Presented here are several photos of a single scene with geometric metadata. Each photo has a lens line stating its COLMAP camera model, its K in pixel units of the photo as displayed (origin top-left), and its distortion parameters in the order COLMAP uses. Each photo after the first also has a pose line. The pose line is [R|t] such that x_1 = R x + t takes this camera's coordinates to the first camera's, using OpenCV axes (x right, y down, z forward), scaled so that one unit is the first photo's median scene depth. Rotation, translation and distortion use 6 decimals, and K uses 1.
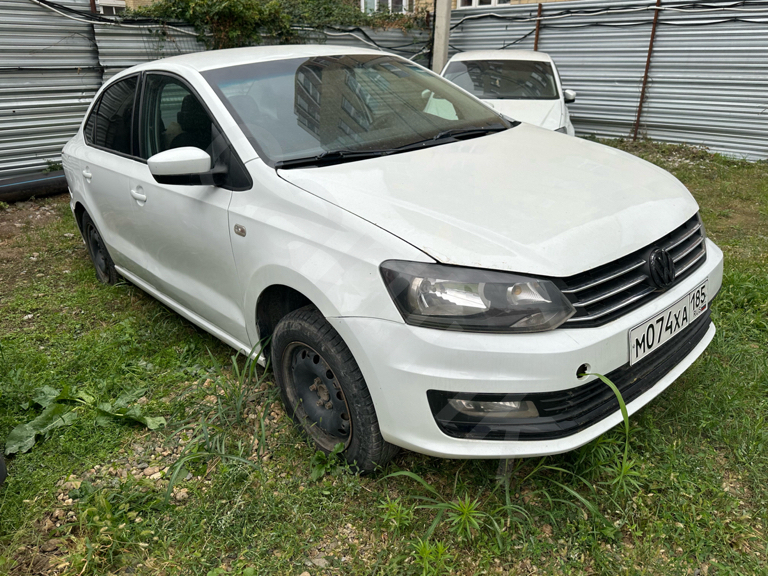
lens RADIAL K [[568.2, 0, 379.0], [0, 568.2, 289.6], [0, 0, 1]] dist [0.010346, -0.012069]
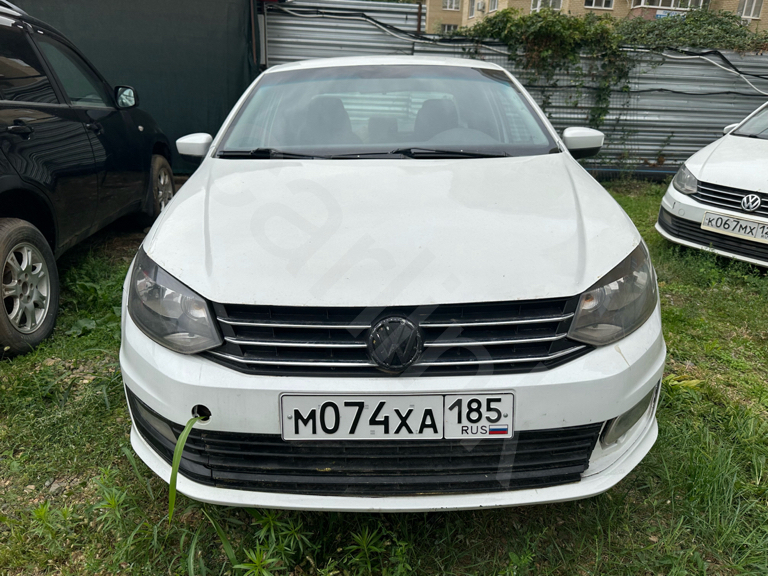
lens RADIAL K [[568.2, 0, 379.0], [0, 568.2, 289.6], [0, 0, 1]] dist [0.010346, -0.012069]
pose [[0.766409, 0.260714, -0.587065, 0.218334], [-0.282871, 0.957525, 0.055947, -0.033909], [0.576715, 0.123186, 0.807604, 0.093919]]
